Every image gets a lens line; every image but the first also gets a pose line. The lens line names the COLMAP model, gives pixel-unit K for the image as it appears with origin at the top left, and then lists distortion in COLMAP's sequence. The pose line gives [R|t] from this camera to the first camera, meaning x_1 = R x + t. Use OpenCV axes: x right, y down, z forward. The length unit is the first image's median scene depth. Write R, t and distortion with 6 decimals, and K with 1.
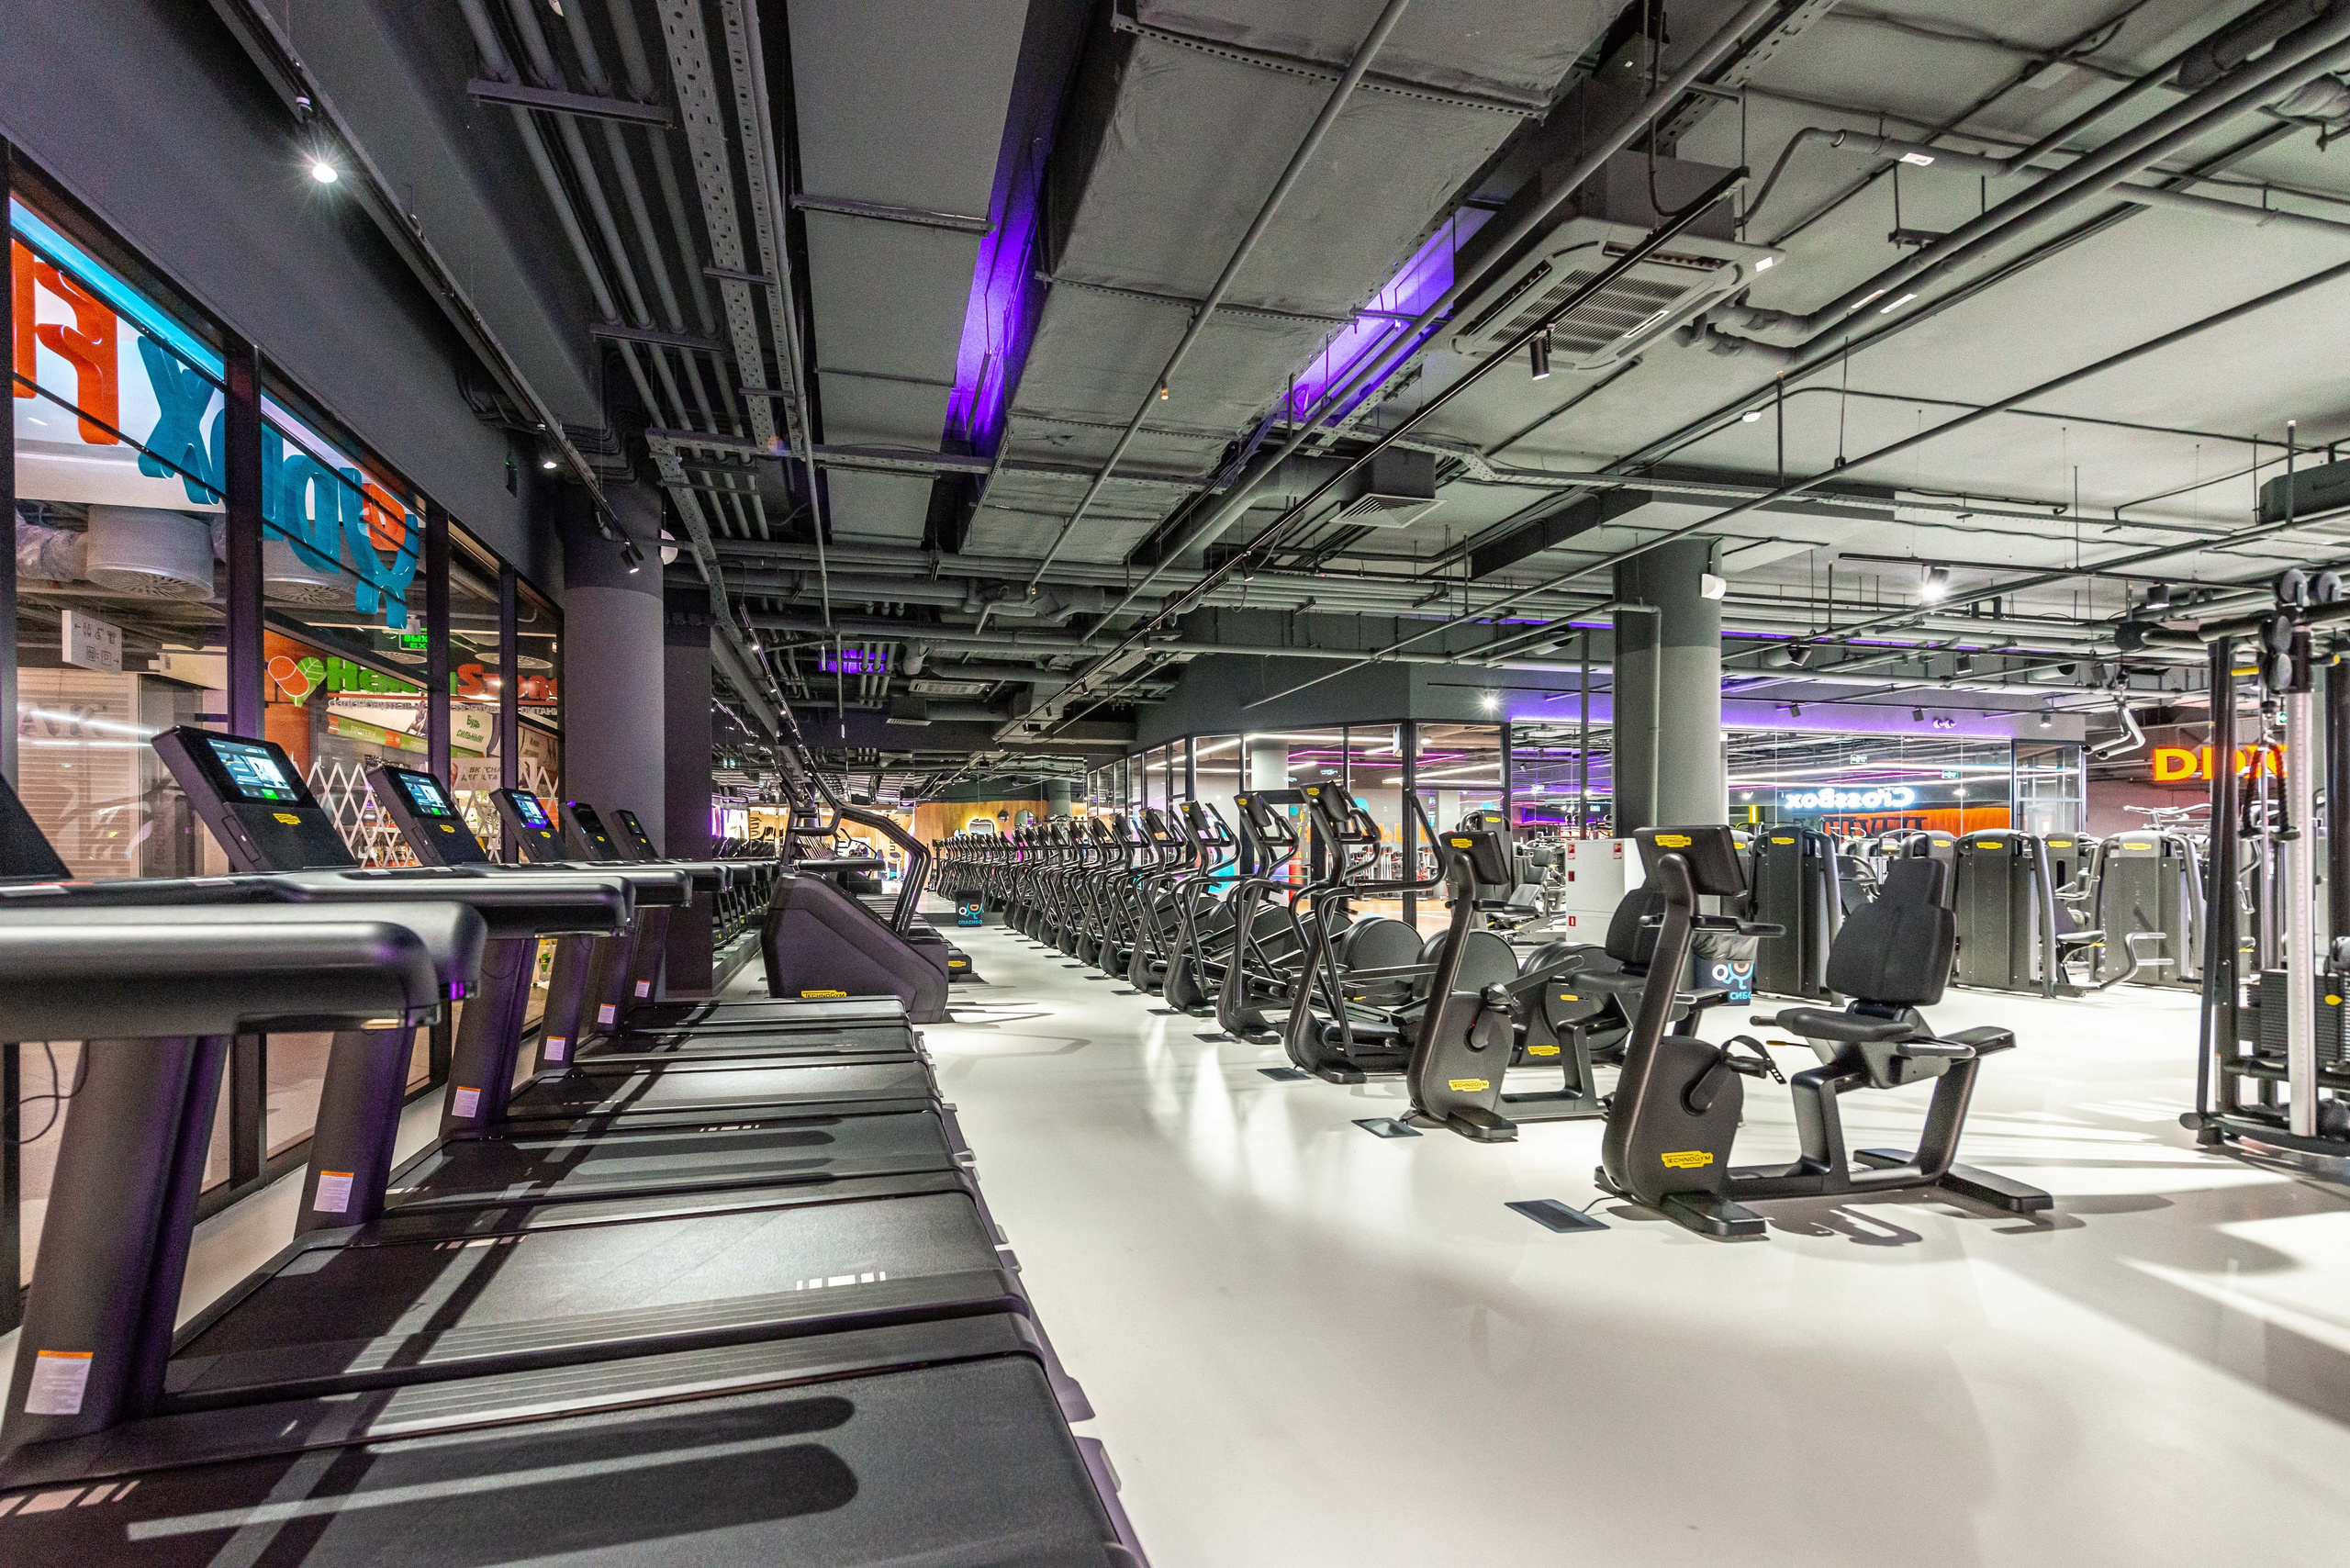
lens RADIAL K [[952.6, 0, 1085.5], [0, 952.6, 841.1], [0, 0, 1]] dist [0.007693, -0.001485]
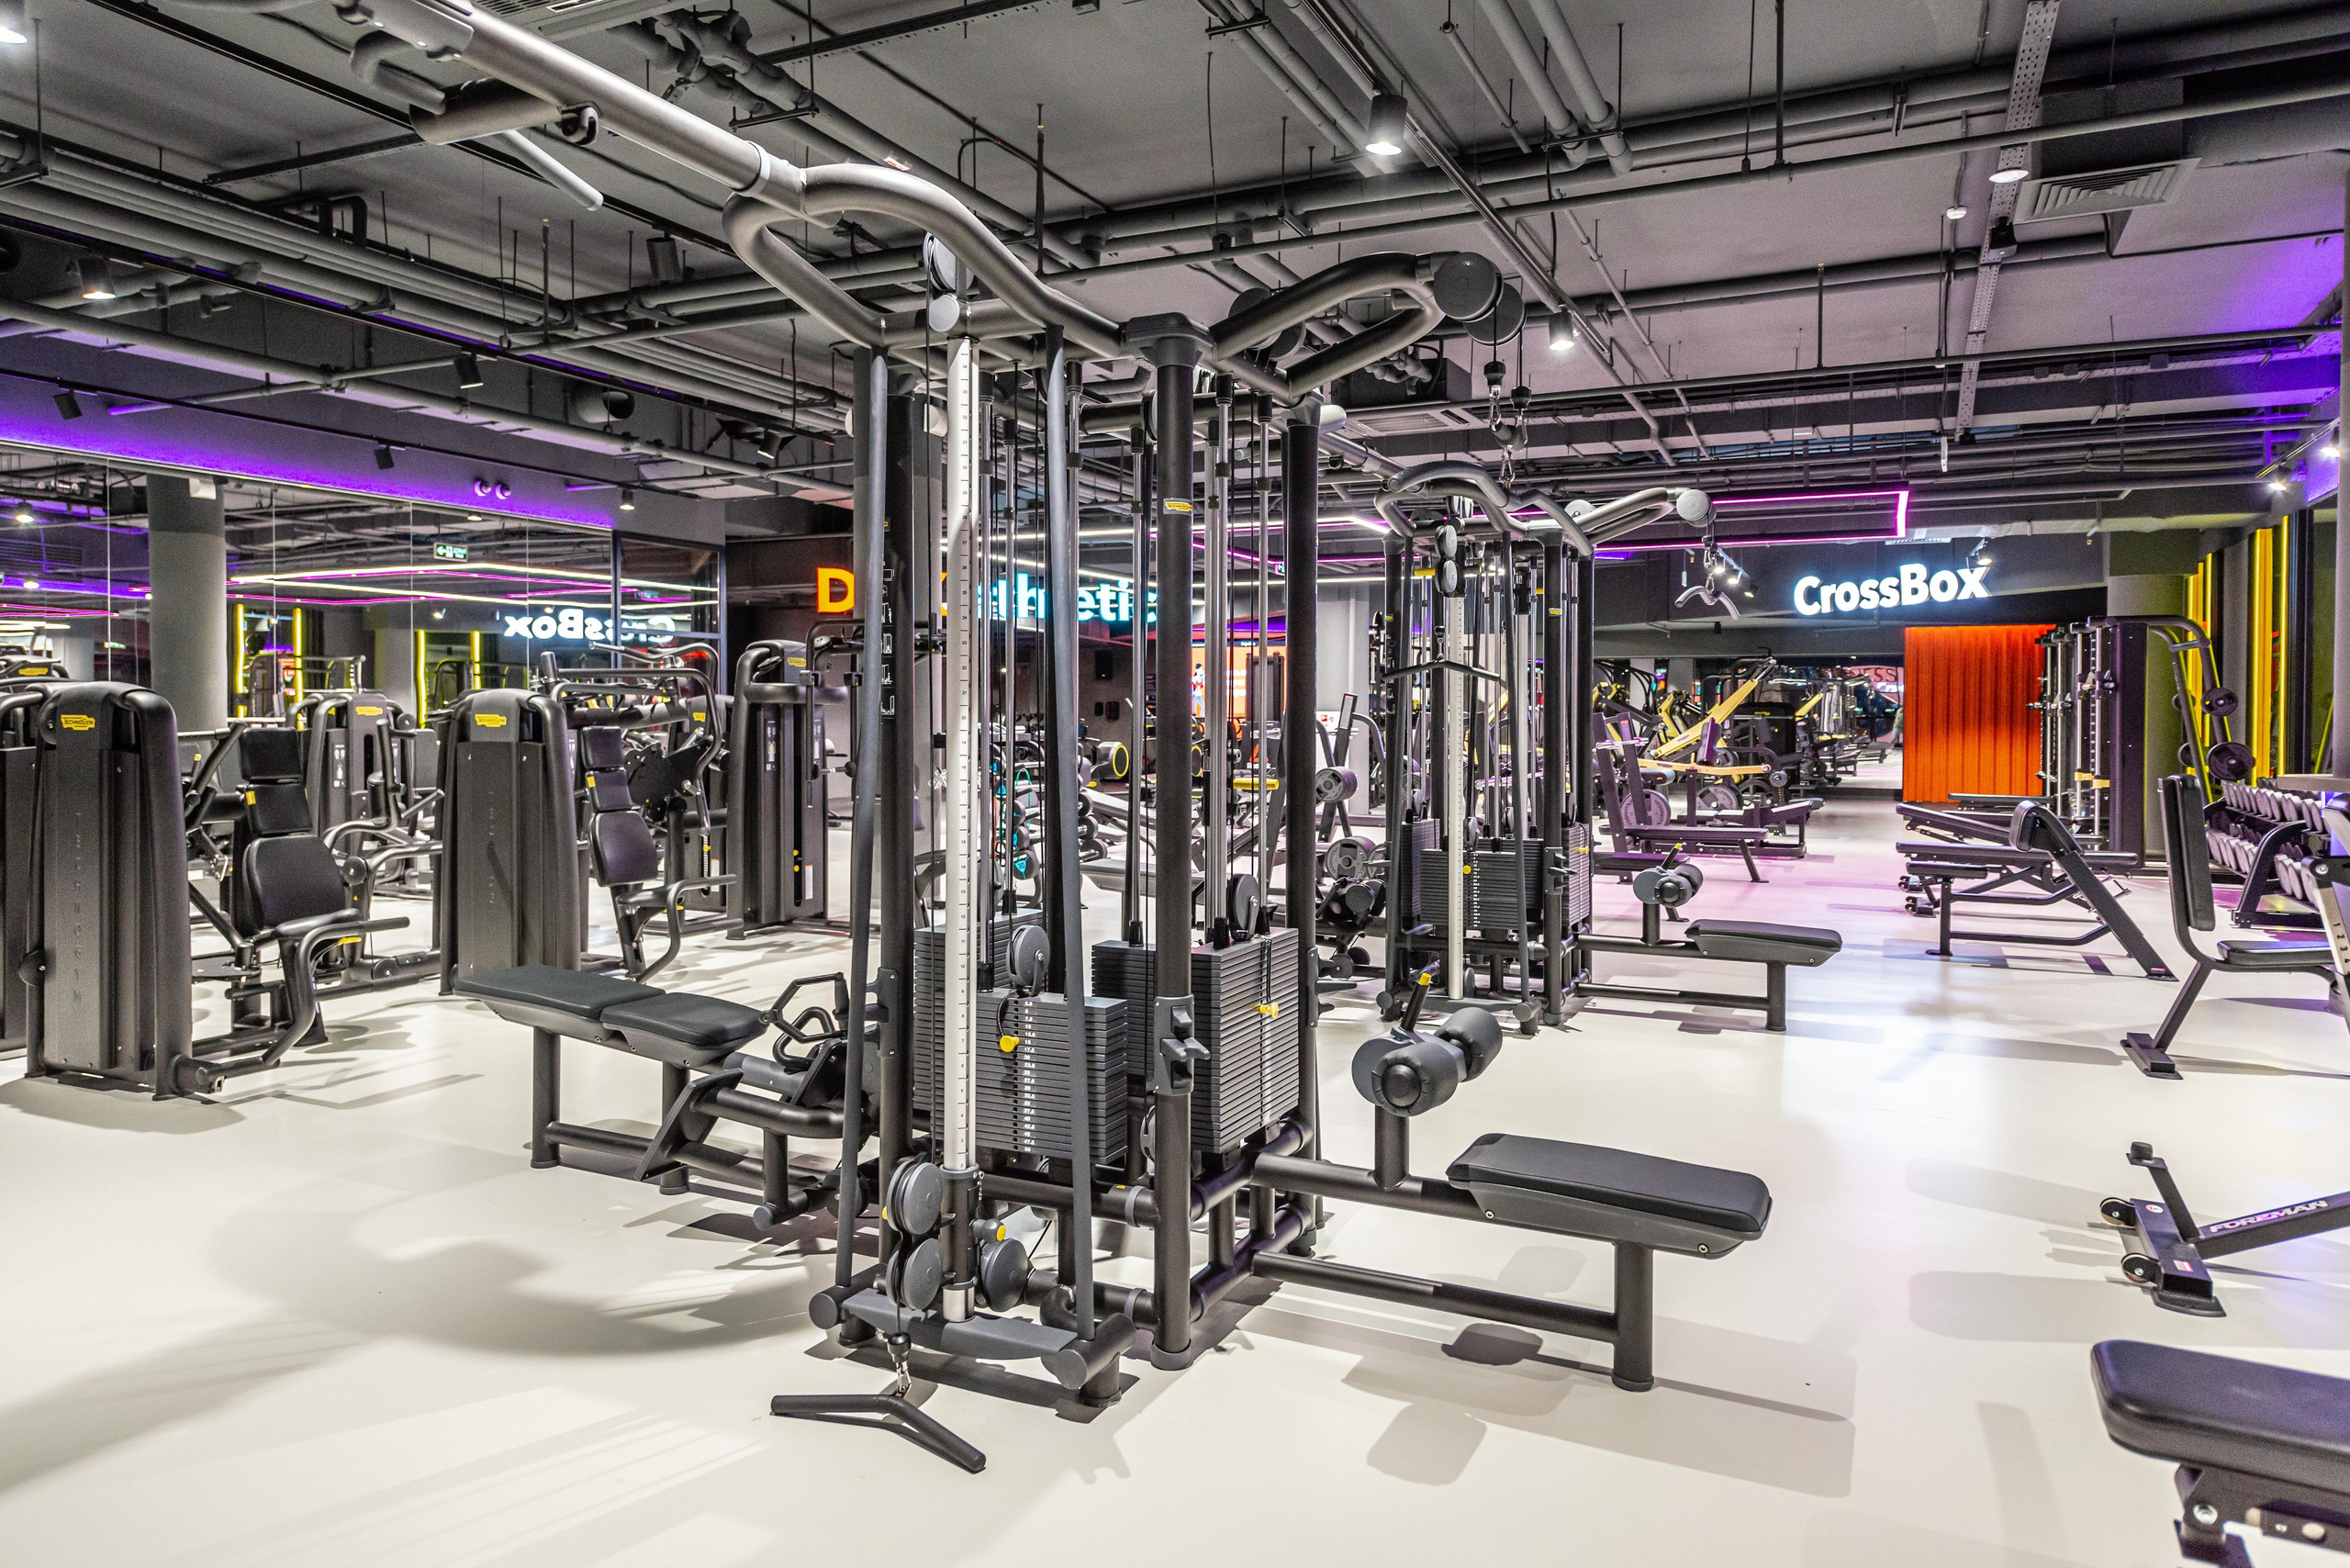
lens RADIAL K [[1513.2, 0, 1186.7], [0, 1513.2, 735.2], [0, 0, 1]] dist [0.022901, -0.006819]
pose [[0.598126, -0.015463, 0.801253, 0.449929], [-0.010432, 0.999579, 0.027078, -0.007960], [-0.801334, -0.024555, 0.597713, 0.151456]]
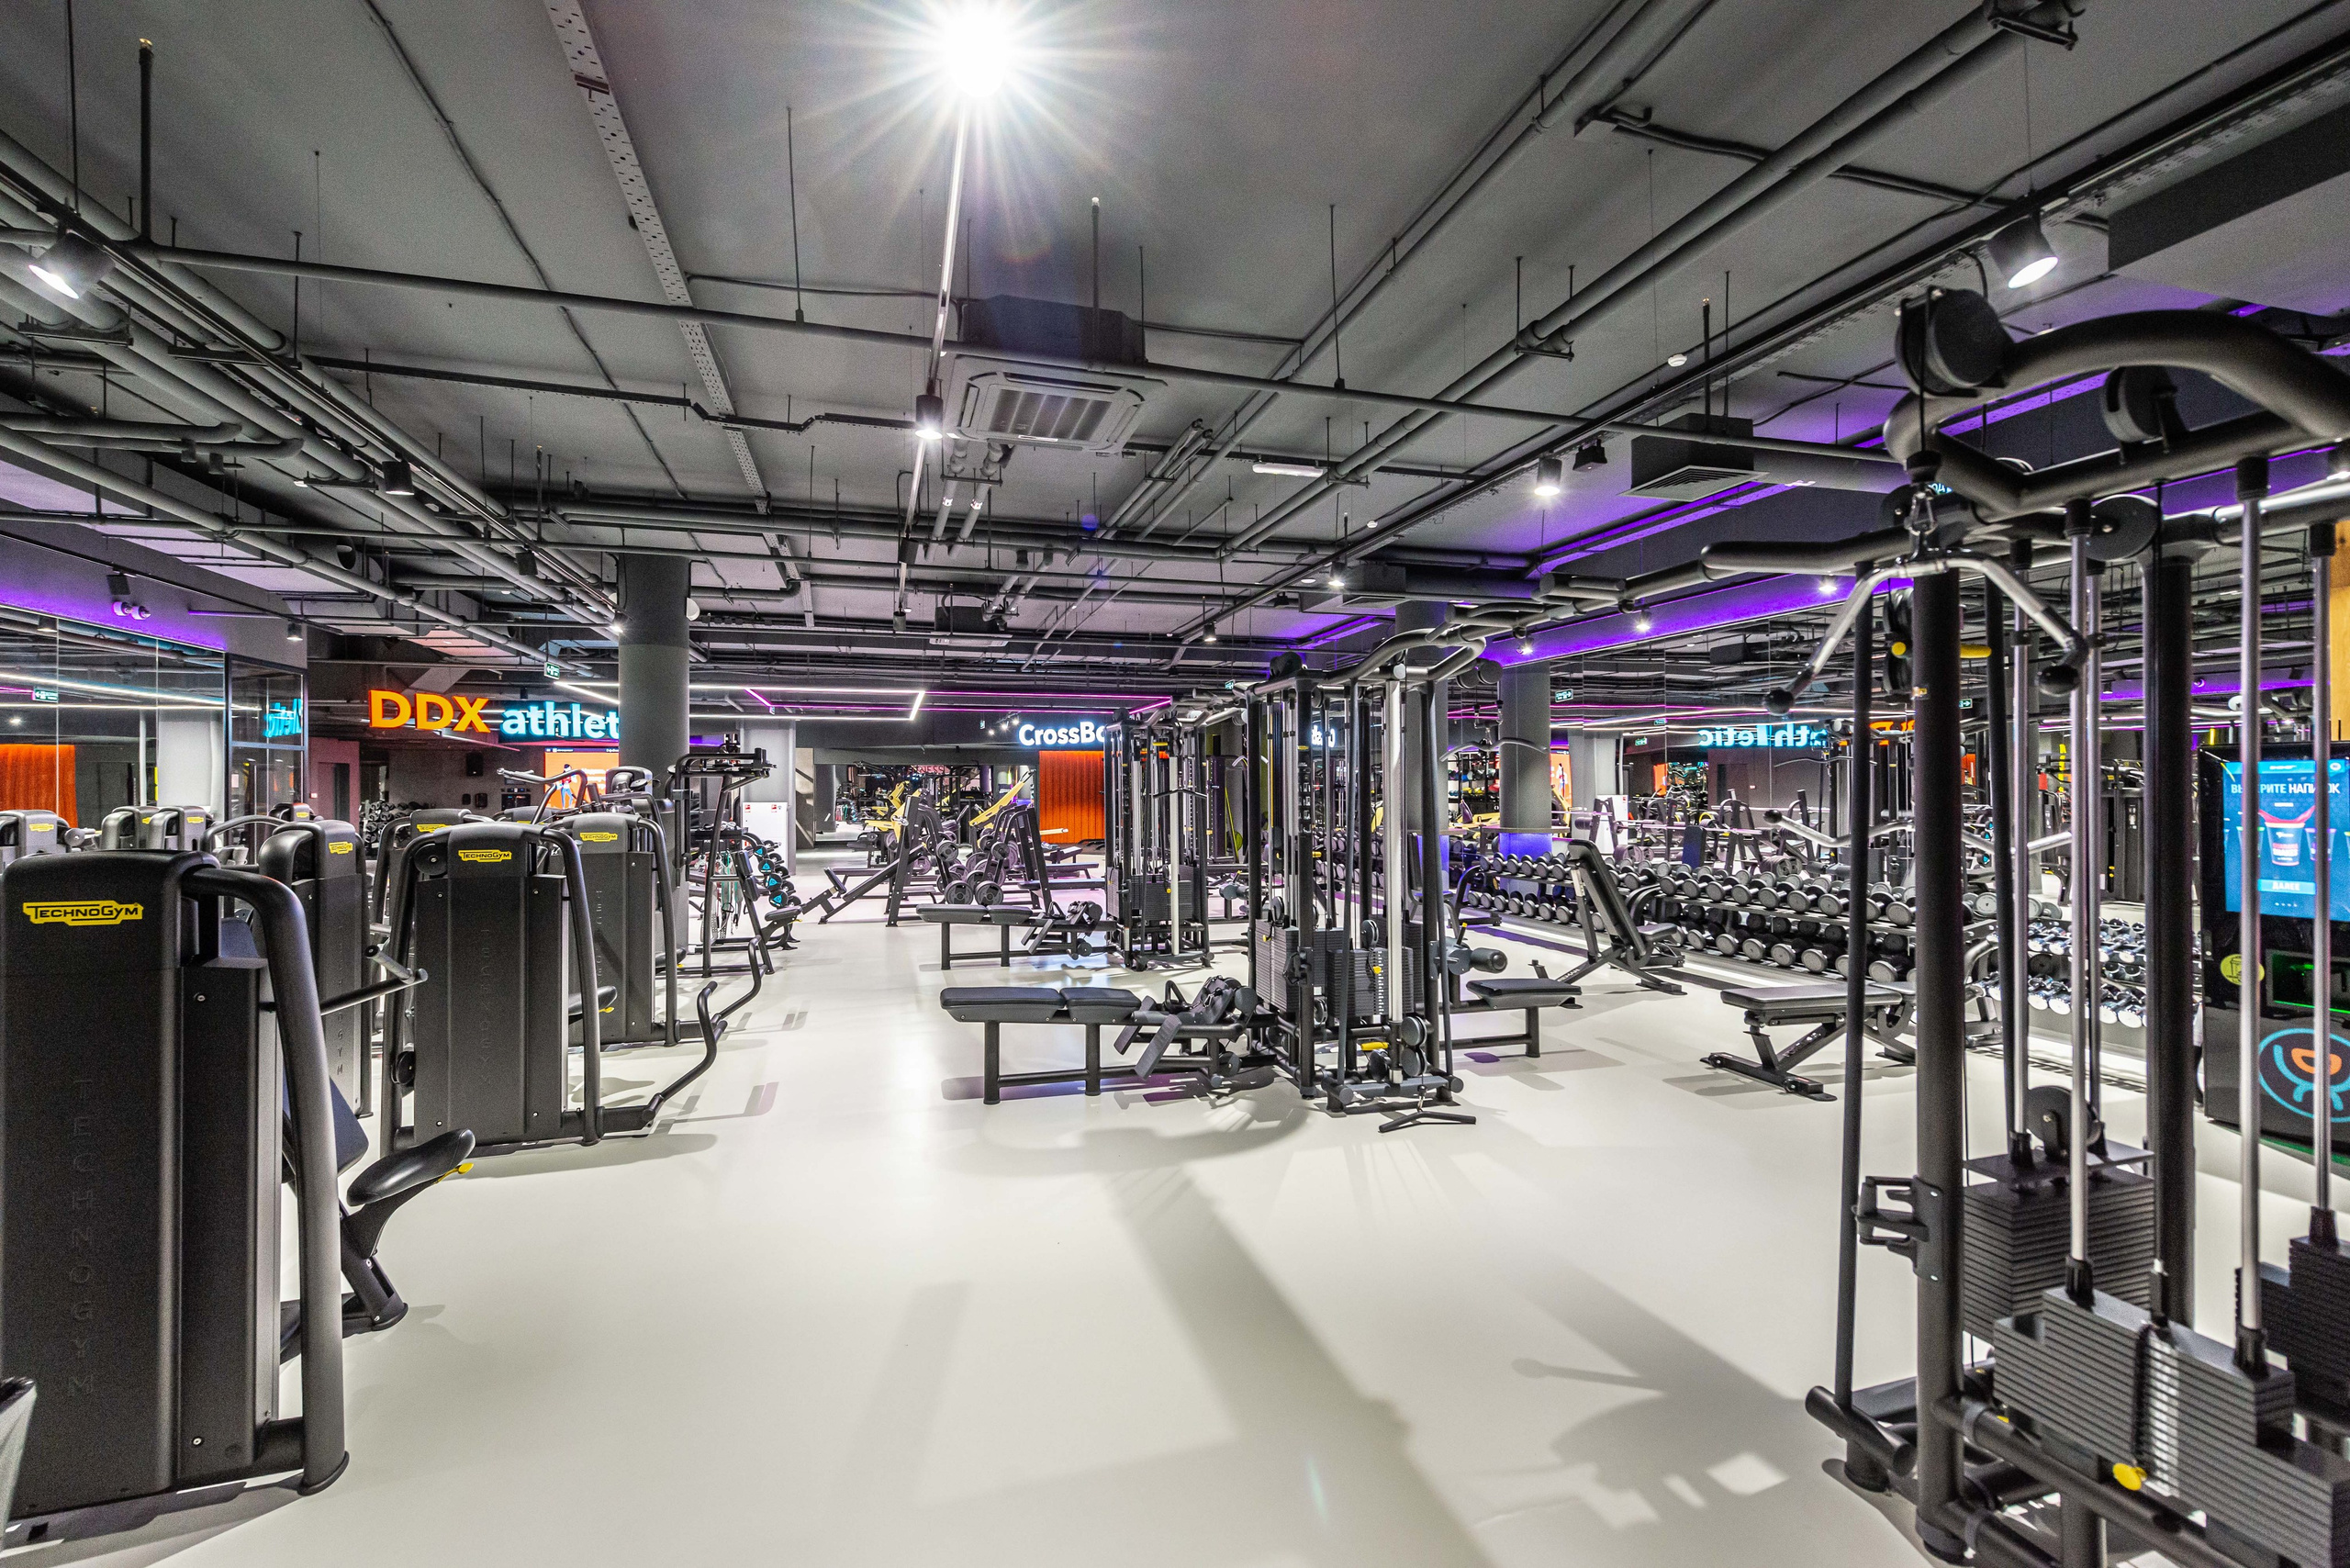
lens RADIAL K [[952.6, 0, 1179.8], [0, 952.6, 790.9], [0, 0, 1]] dist [0.007693, -0.001485]
pose [[-0.093168, -0.007029, 0.995626, 0.266538], [-0.008313, 0.999946, 0.006281, -0.022065], [-0.995616, -0.007691, -0.093222, 0.437063]]
